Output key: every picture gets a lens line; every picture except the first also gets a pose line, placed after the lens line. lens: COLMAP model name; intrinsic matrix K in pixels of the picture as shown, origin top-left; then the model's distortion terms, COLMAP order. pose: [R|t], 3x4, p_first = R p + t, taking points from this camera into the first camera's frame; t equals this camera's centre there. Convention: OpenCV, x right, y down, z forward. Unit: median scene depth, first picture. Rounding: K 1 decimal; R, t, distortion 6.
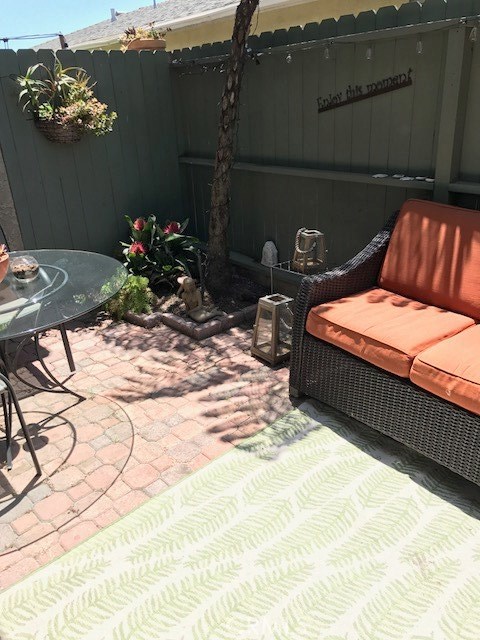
lens RADIAL K [[530.5, 0, 240.0], [0, 530.5, 320.0], [0, 0, 1]] dist [0.006481, 0.002705]
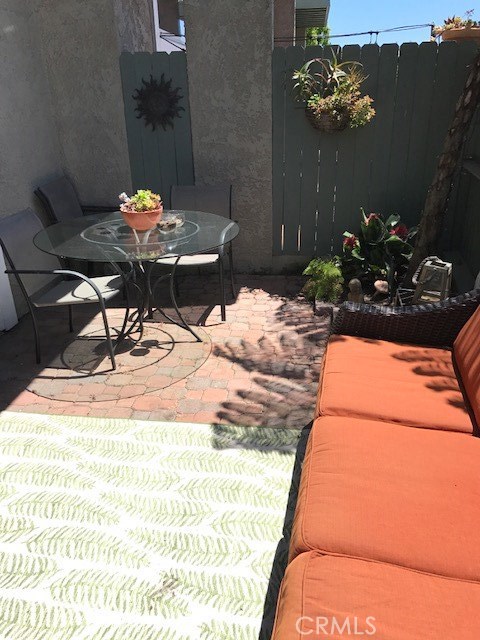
lens RADIAL K [[518.6, 0, 240.0], [0, 518.6, 320.0], [0, 0, 1]] dist [0.008507, 0.001822]
pose [[0.627881, 0.347073, -0.696639, 0.599852], [-0.322894, 0.930565, 0.172593, -0.136863], [0.708170, 0.116572, 0.696352, 0.240695]]
